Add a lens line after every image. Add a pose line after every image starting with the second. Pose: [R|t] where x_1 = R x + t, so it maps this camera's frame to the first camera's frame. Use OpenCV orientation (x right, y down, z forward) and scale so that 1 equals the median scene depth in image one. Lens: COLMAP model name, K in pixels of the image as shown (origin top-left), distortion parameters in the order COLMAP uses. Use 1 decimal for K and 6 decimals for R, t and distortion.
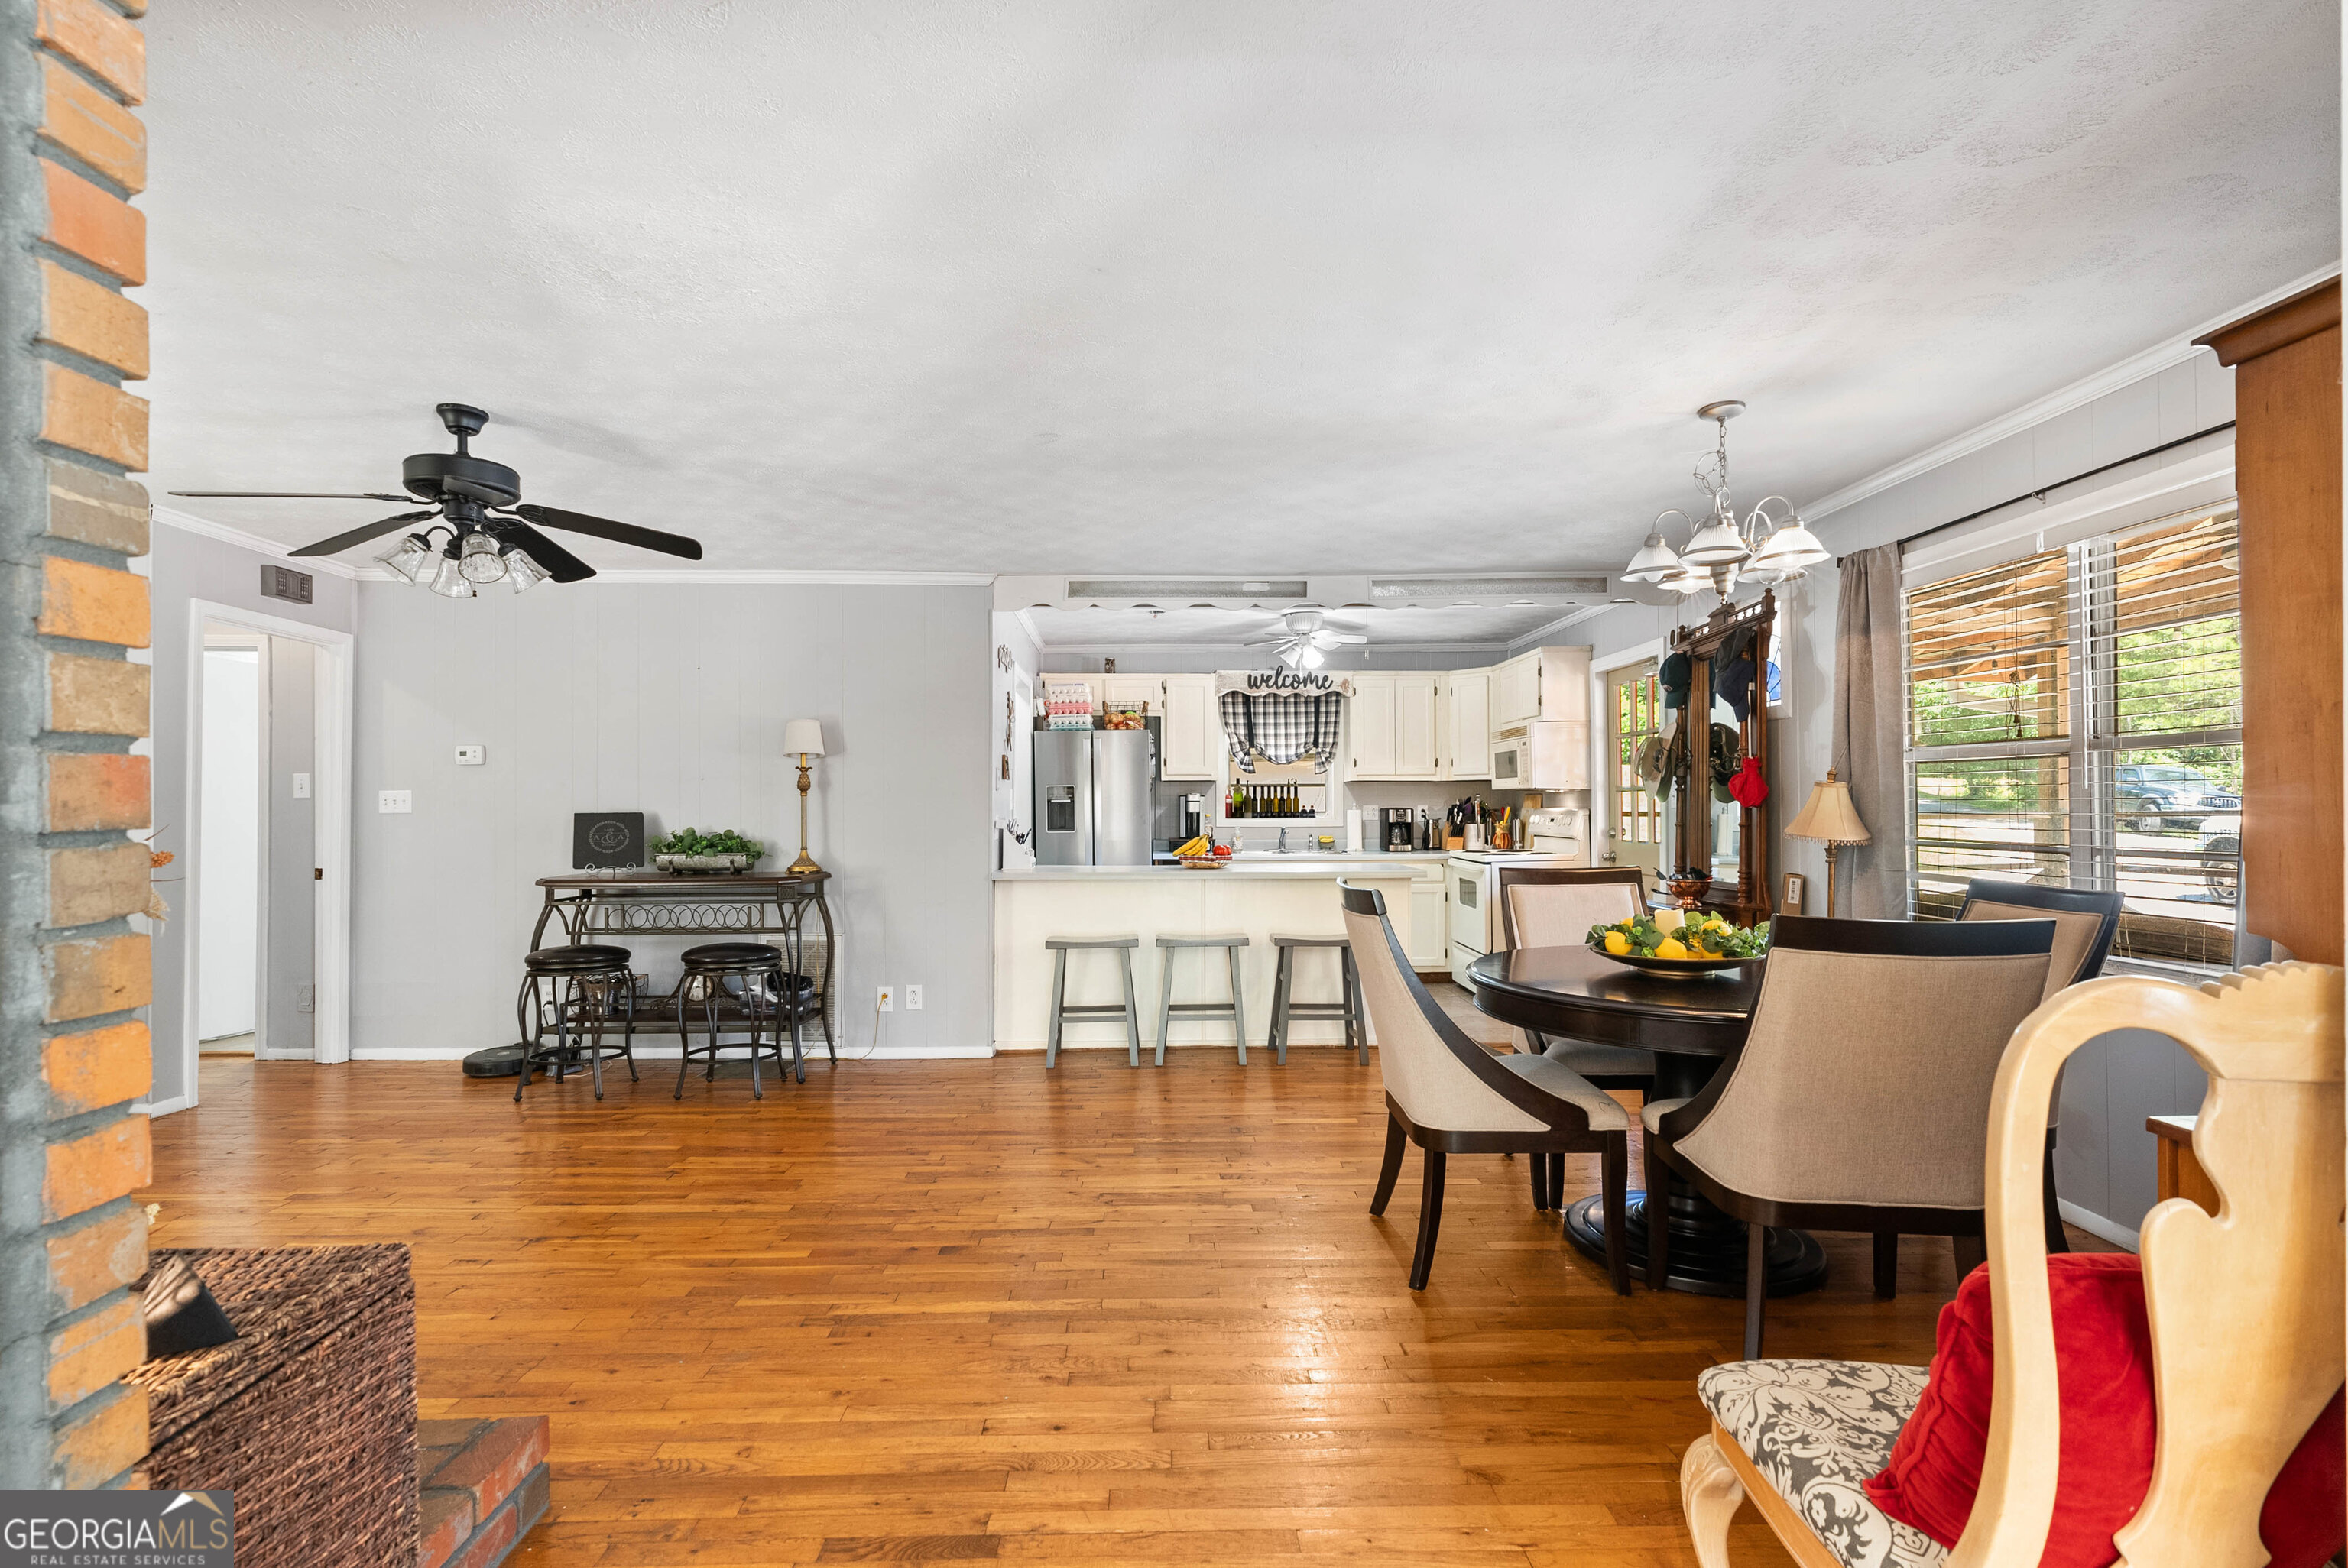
lens RADIAL K [[1068.4, 0, 1170.2], [0, 1068.4, 796.4], [0, 0, 1]] dist [-0.006920, 0.003605]
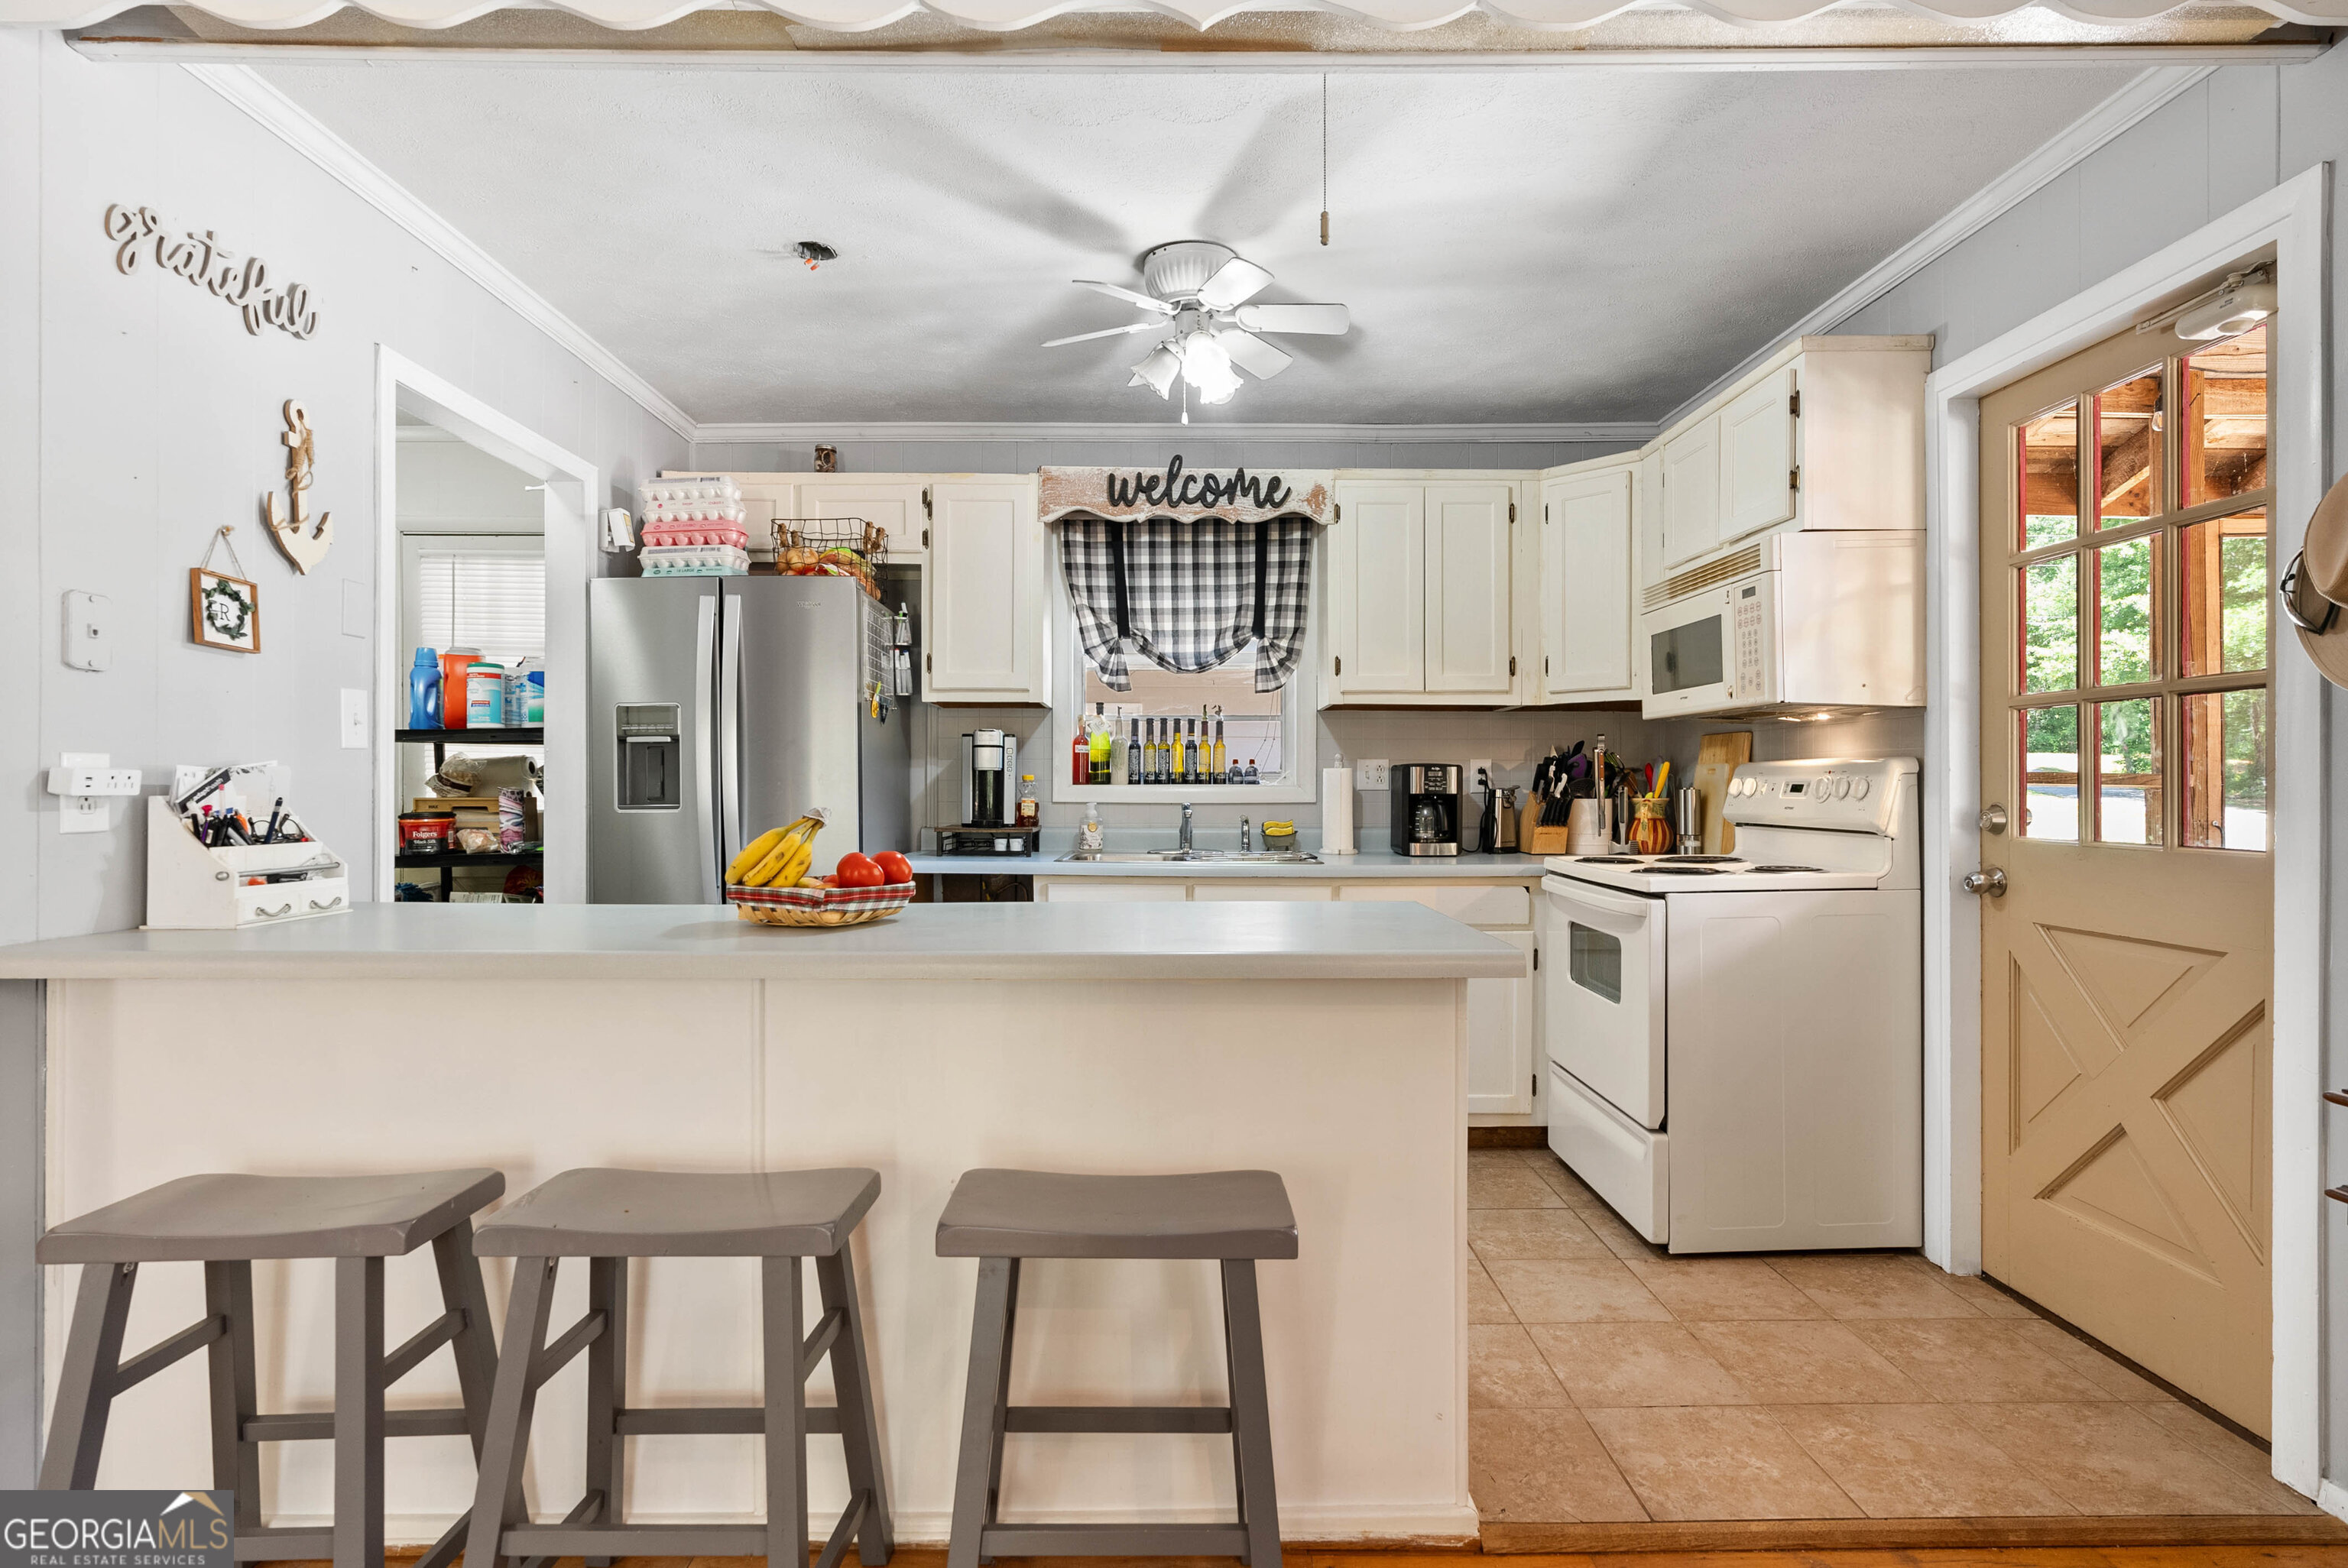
lens RADIAL K [[1166.9, 0, 1185.3], [0, 1166.9, 793.4], [0, 0, 1]] dist [-0.003028, -0.000198]
pose [[0.999993, 0.003698, -0.000005, 0.107069], [-0.003698, 0.999860, 0.016328, 0.016070], [0.000065, -0.016328, 0.999867, 0.491479]]
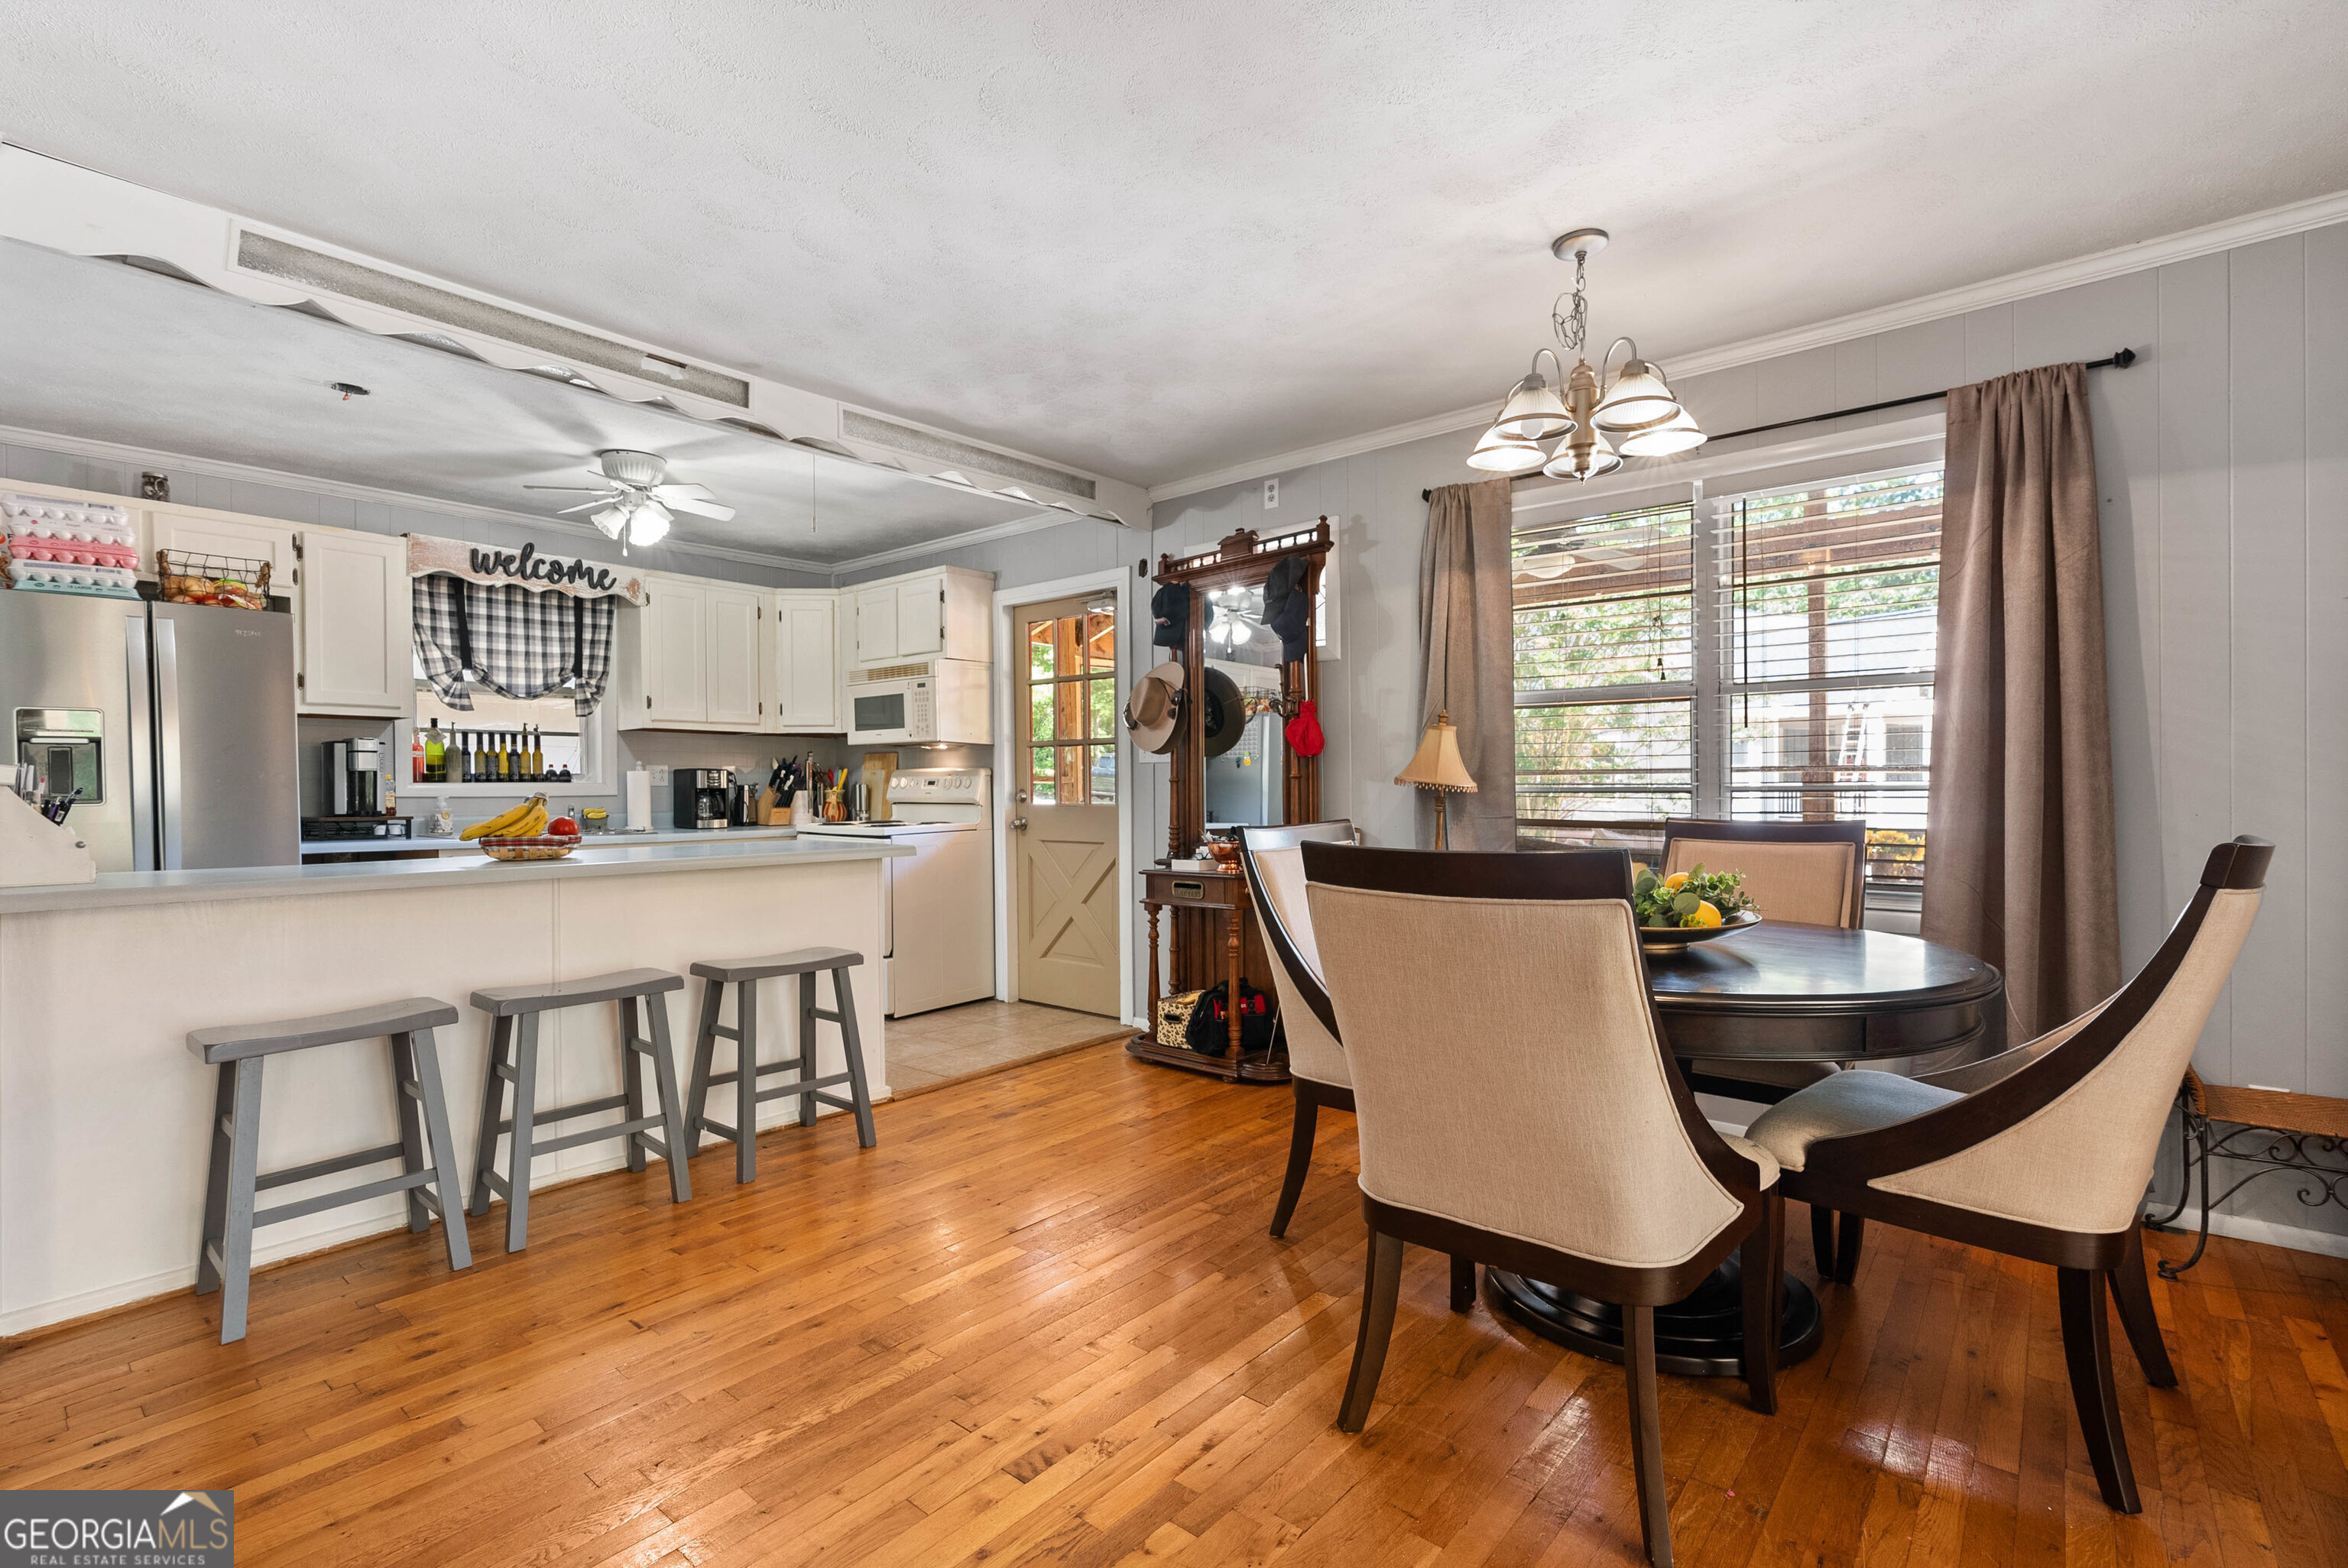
lens RADIAL K [[1068.4, 0, 1168.9], [0, 1068.4, 785.6], [0, 0, 1]] dist [-0.006920, 0.003605]
pose [[0.658466, 0.000790, 0.752610, -0.124786], [-0.003552, 0.999992, 0.002058, 0.019828], [-0.752602, -0.004028, 0.658463, 0.293591]]
